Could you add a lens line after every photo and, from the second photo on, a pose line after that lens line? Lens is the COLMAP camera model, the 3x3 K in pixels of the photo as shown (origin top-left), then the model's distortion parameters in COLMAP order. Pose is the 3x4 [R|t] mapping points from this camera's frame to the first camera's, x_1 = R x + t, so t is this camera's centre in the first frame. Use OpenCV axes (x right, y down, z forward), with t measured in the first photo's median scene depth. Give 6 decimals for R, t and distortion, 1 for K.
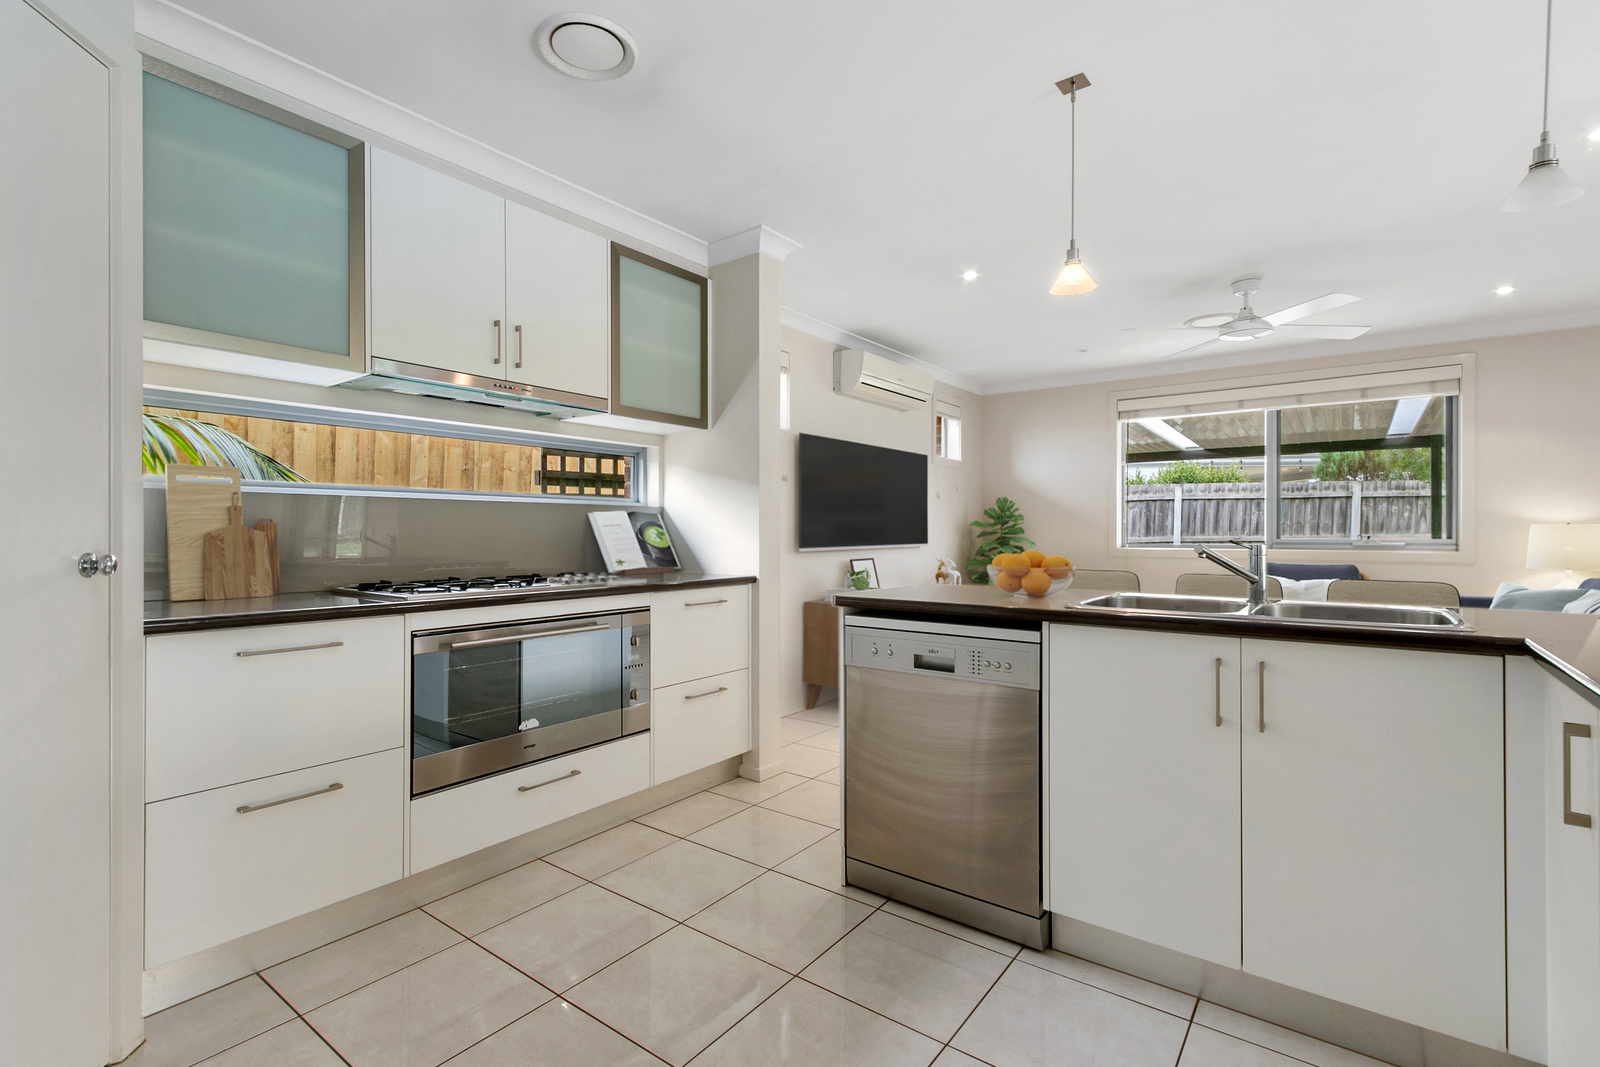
lens RADIAL K [[740.1, 0, 807.6], [0, 740.1, 523.6], [0, 0, 1]] dist [0.011604, -0.003776]
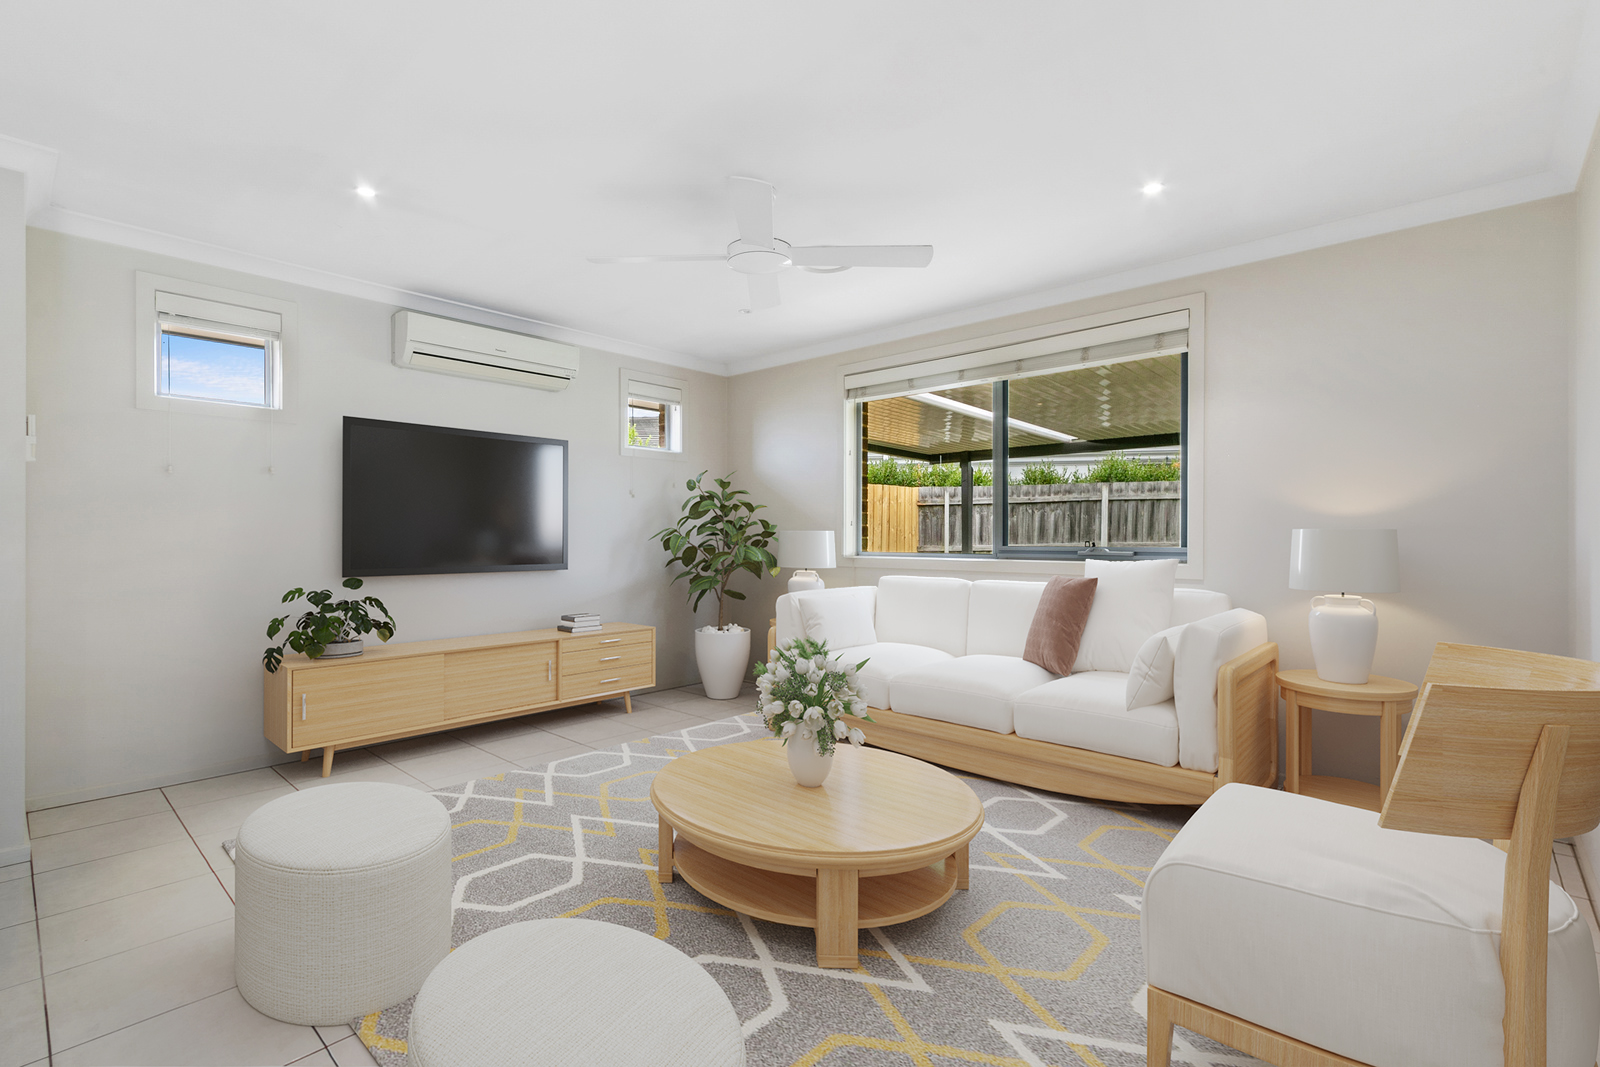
lens RADIAL K [[740.1, 0, 782.6], [0, 740.1, 541.6], [0, 0, 1]] dist [0.011604, -0.003776]
pose [[0.993761, 0.003723, -0.111465, 0.216444], [-0.002002, 0.999877, 0.015549, 0.003670], [0.111509, -0.015229, 0.993647, 0.079870]]
